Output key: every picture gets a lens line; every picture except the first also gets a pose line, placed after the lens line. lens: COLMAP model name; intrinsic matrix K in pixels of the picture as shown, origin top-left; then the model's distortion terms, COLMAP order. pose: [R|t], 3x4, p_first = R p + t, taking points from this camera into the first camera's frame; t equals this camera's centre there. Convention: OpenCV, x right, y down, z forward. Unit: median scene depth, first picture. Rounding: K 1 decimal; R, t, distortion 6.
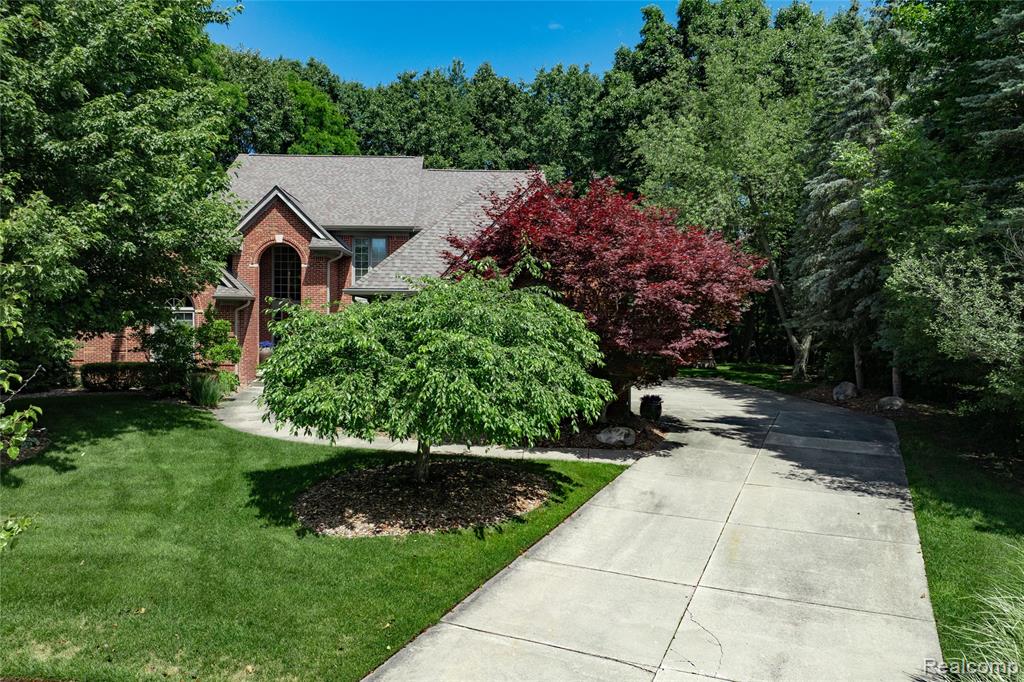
lens RADIAL K [[713.8, 0, 509.2], [0, 713.8, 344.6], [0, 0, 1]] dist [-0.049623, 0.016013]
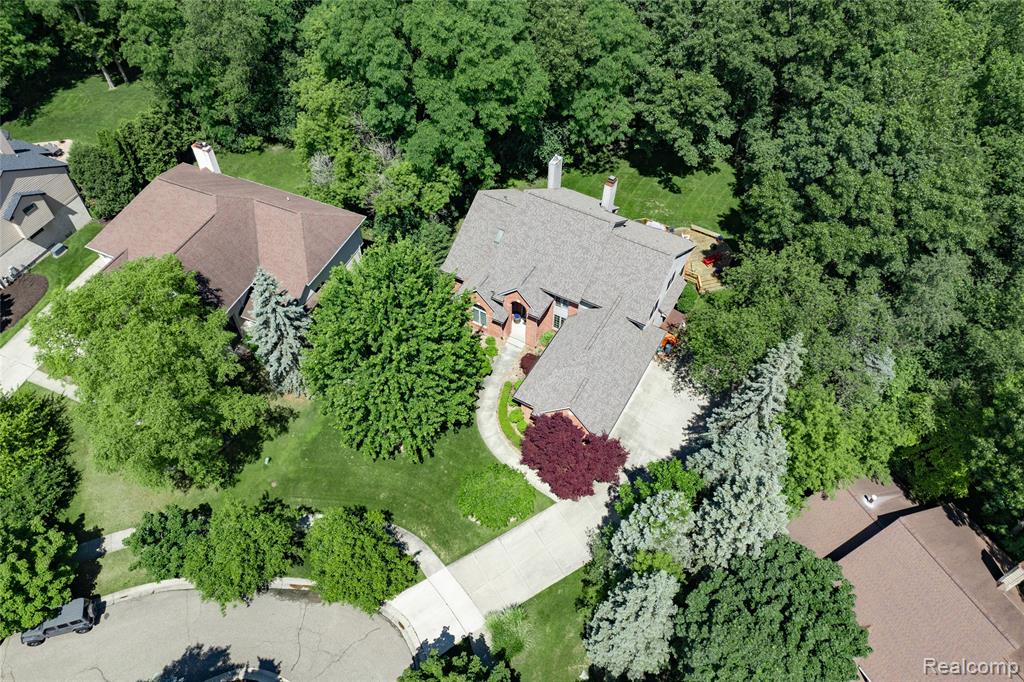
lens RADIAL K [[713.8, 0, 507.1], [0, 713.8, 340.0], [0, 0, 1]] dist [-0.049623, 0.016013]
pose [[0.835339, 0.414443, -0.361172, 0.539264], [-0.007725, 0.665777, 0.746110, -1.816911], [0.549680, -0.620465, 0.559352, -0.397539]]
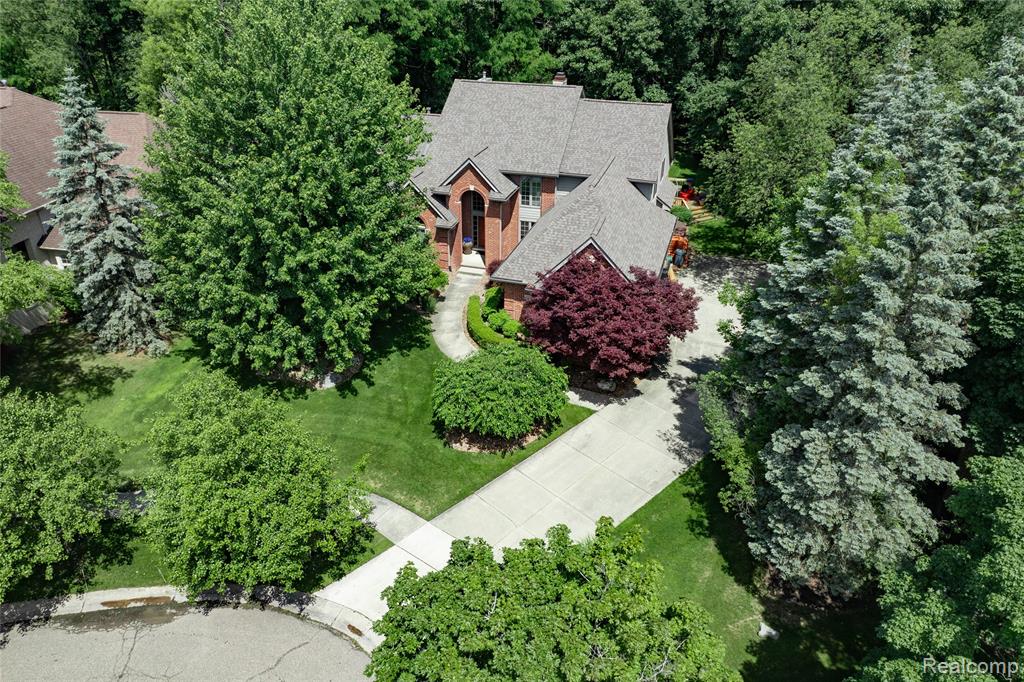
lens RADIAL K [[713.8, 0, 516.6], [0, 713.8, 342.3], [0, 0, 1]] dist [-0.049623, 0.016013]
pose [[0.939095, 0.166107, -0.300848, 0.323397], [-0.011130, 0.889670, 0.456468, -0.587059], [0.343478, -0.425318, 0.837334, -0.482093]]
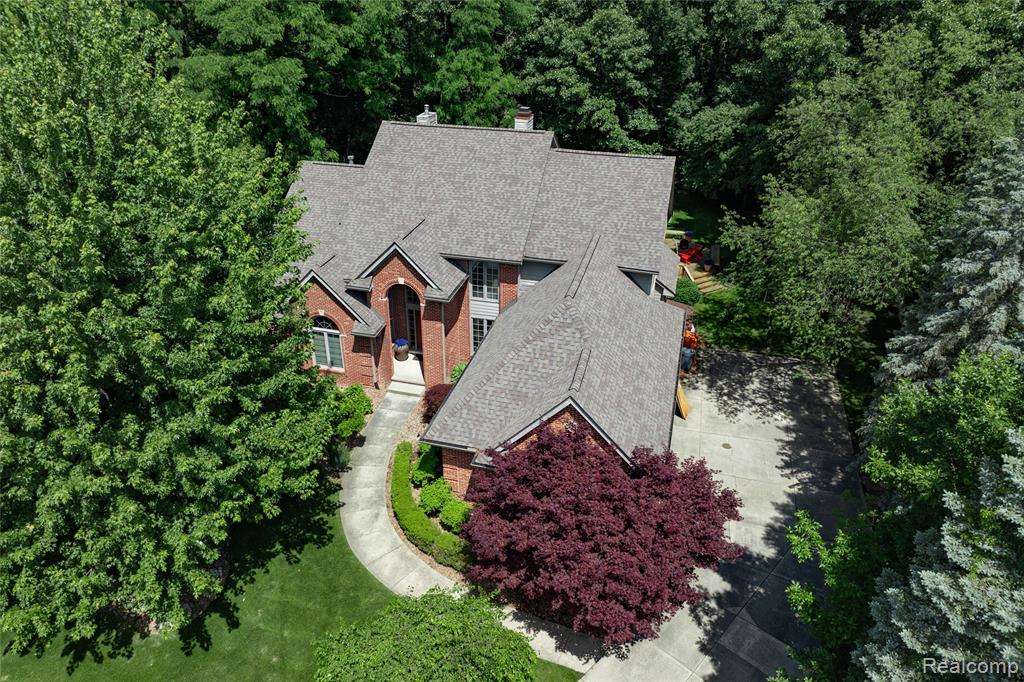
lens RADIAL K [[713.8, 0, 513.6], [0, 713.8, 342.0], [0, 0, 1]] dist [-0.049623, 0.016013]
pose [[0.950031, 0.151088, -0.273154, 0.183986], [-0.009403, 0.888514, 0.458752, -0.603775], [0.312013, -0.433261, 0.845537, 0.034054]]
